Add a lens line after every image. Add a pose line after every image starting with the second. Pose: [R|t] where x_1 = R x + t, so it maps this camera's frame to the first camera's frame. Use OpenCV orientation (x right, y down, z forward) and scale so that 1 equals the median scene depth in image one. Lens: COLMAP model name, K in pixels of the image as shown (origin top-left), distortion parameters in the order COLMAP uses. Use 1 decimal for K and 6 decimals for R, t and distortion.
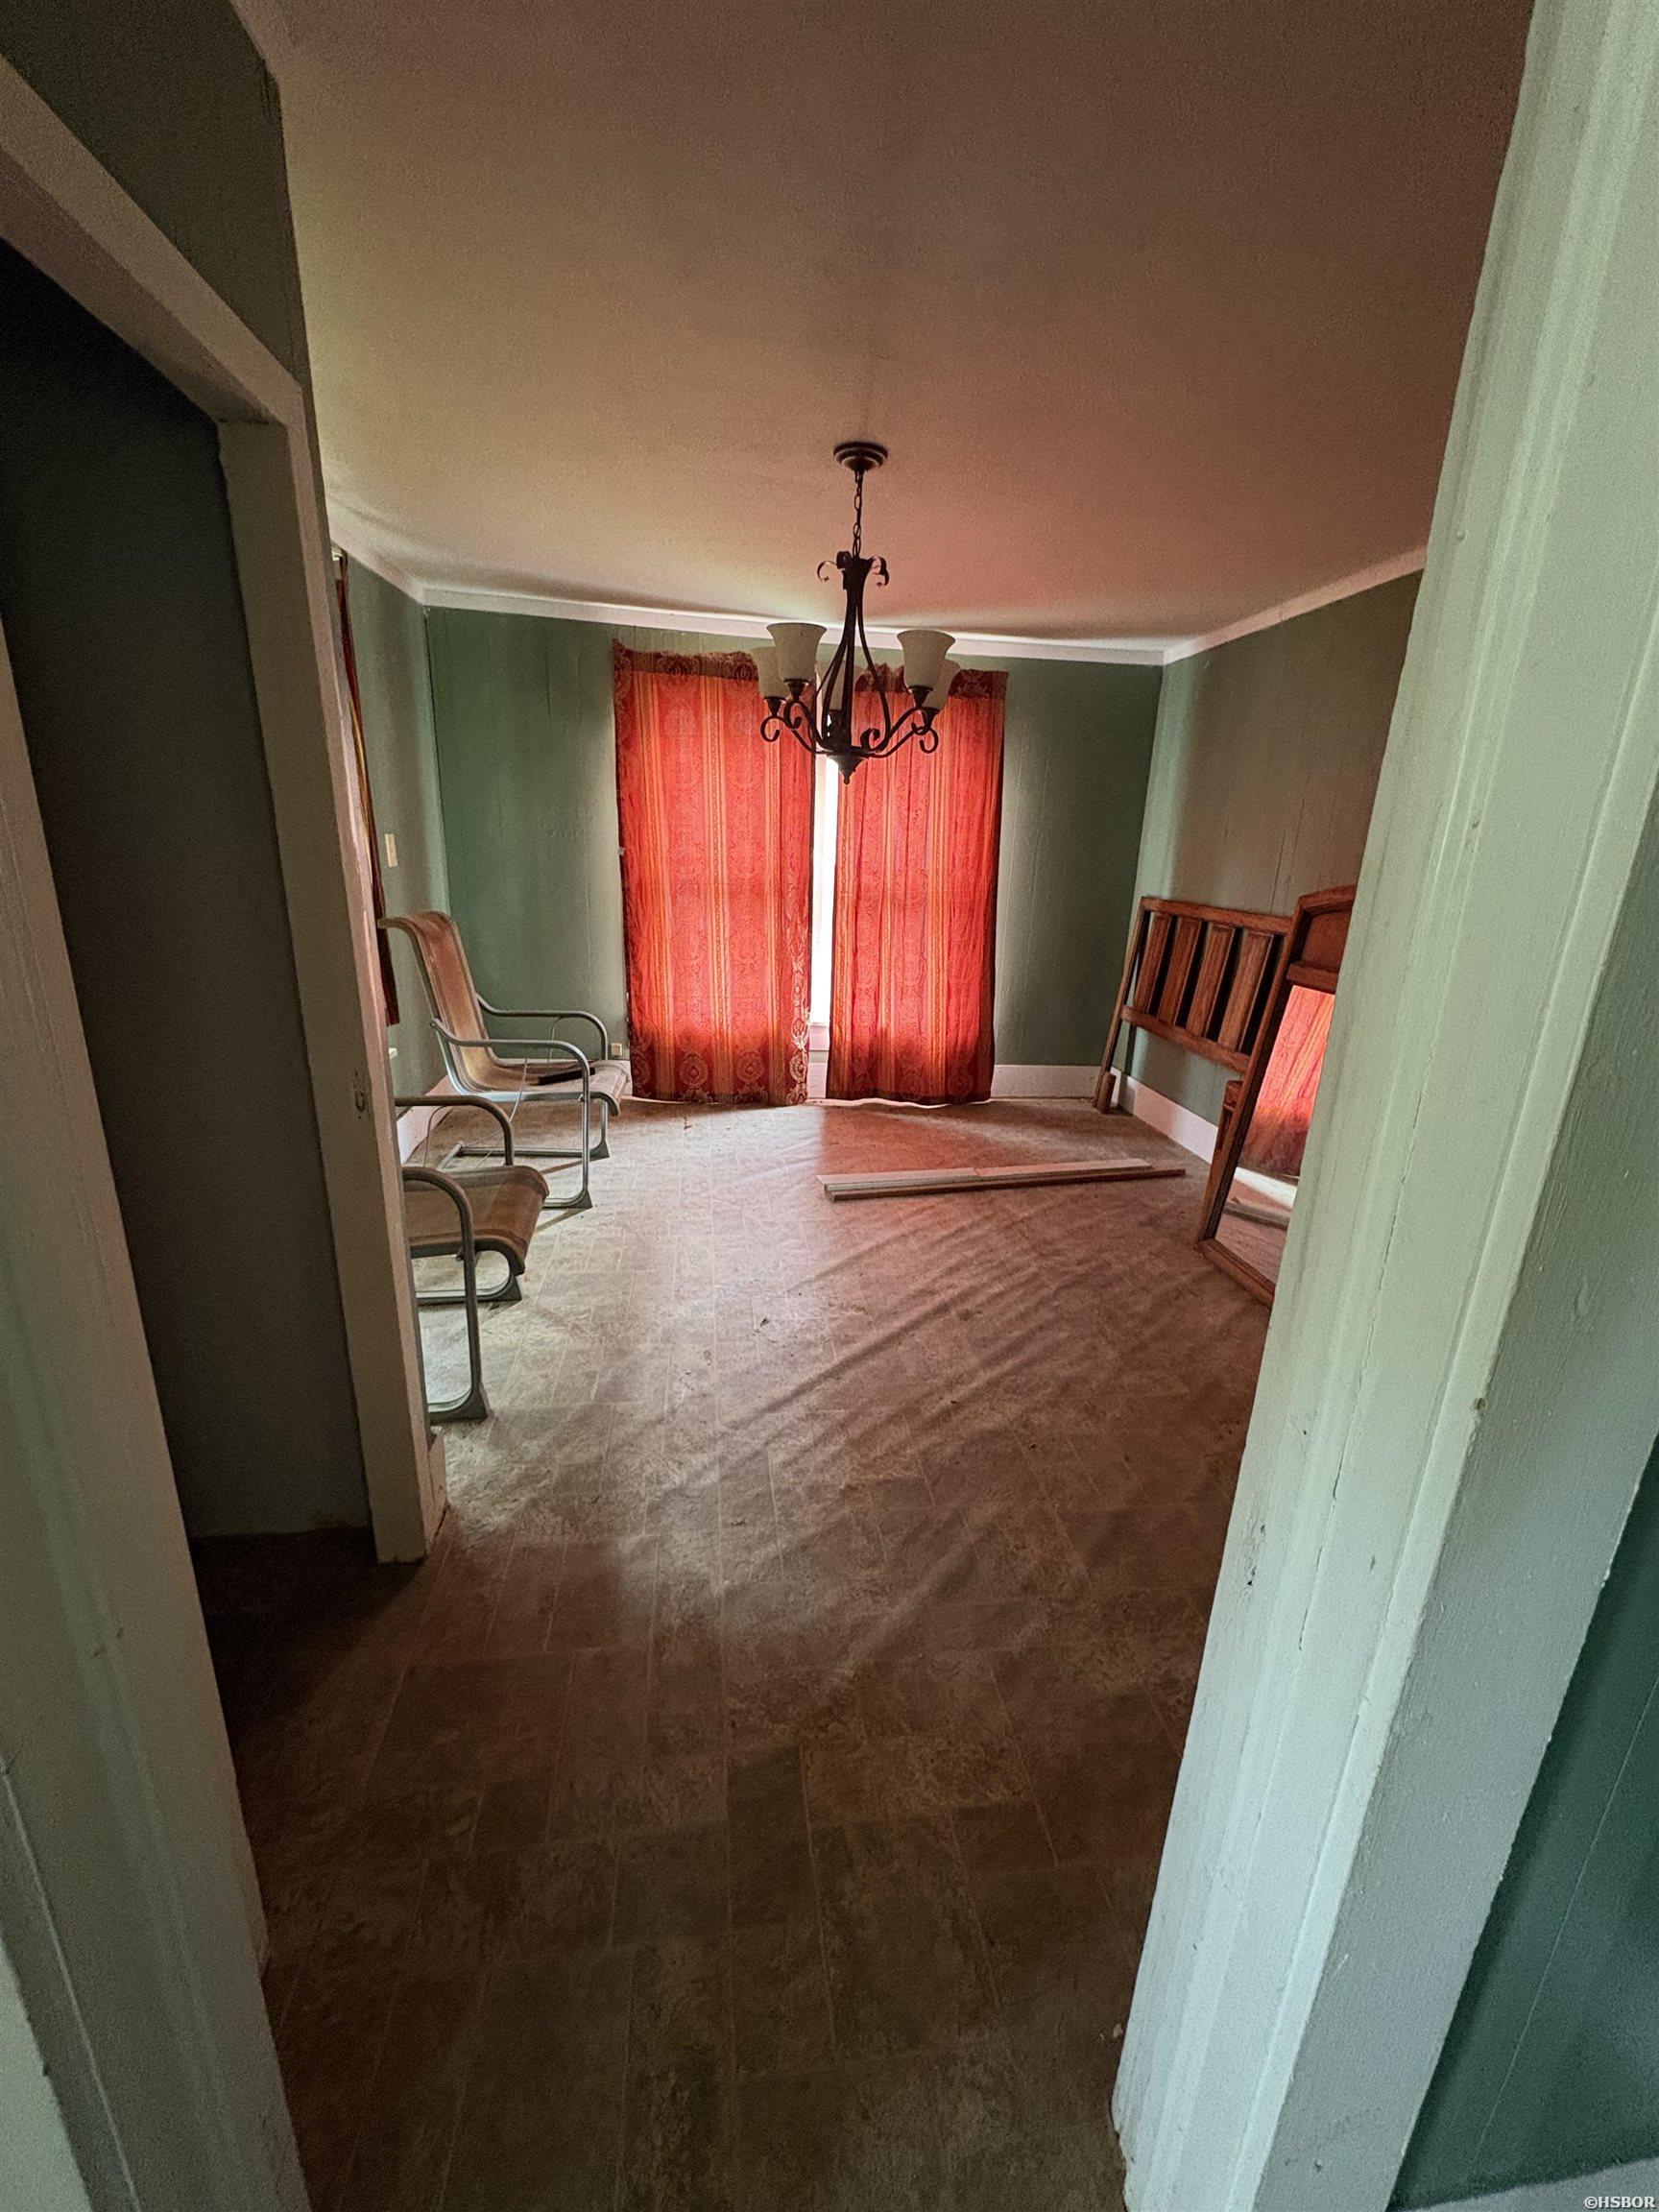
lens RADIAL K [[886.8, 0, 829.5], [0, 886.8, 1106.0], [0, 0, 1]] dist [0.000732, -0.000036]
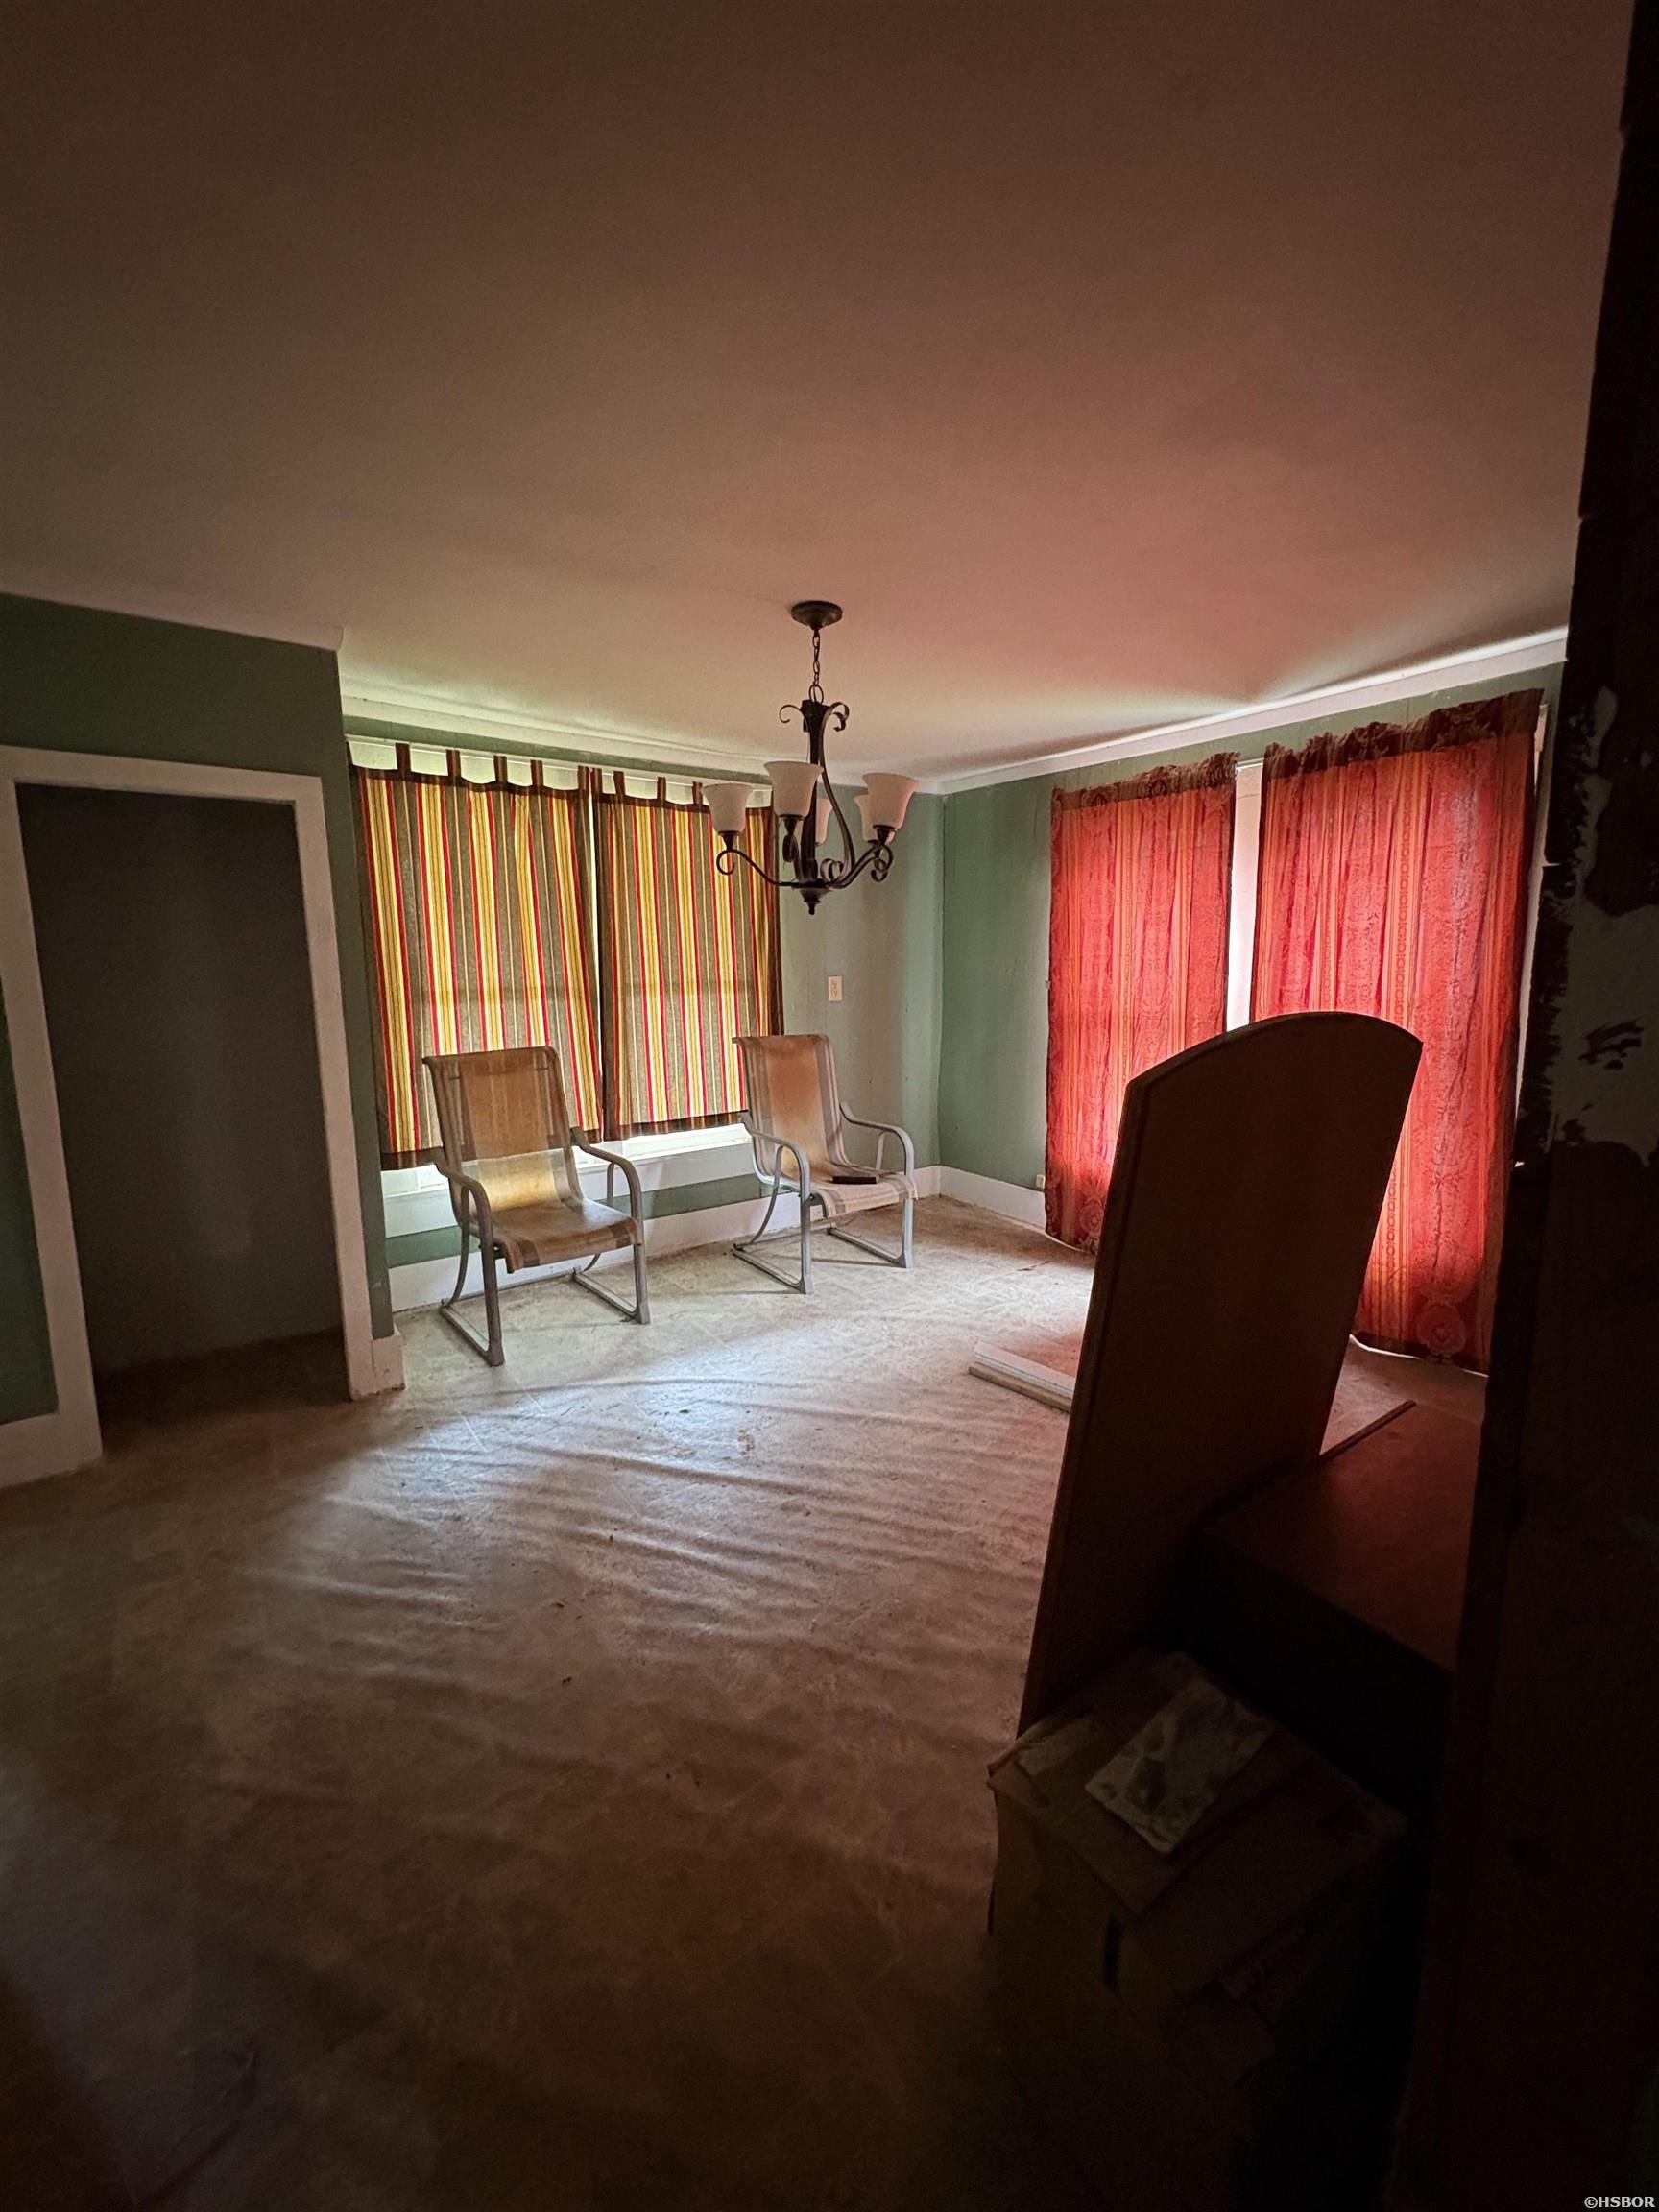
lens RADIAL K [[886.8, 0, 829.5], [0, 886.8, 1106.0], [0, 0, 1]] dist [0.000732, -0.000036]
pose [[0.464329, 0.094109, -0.880649, 0.860301], [-0.225743, 0.974072, -0.014932, -0.130310], [0.856410, 0.205734, 0.473535, 0.535735]]
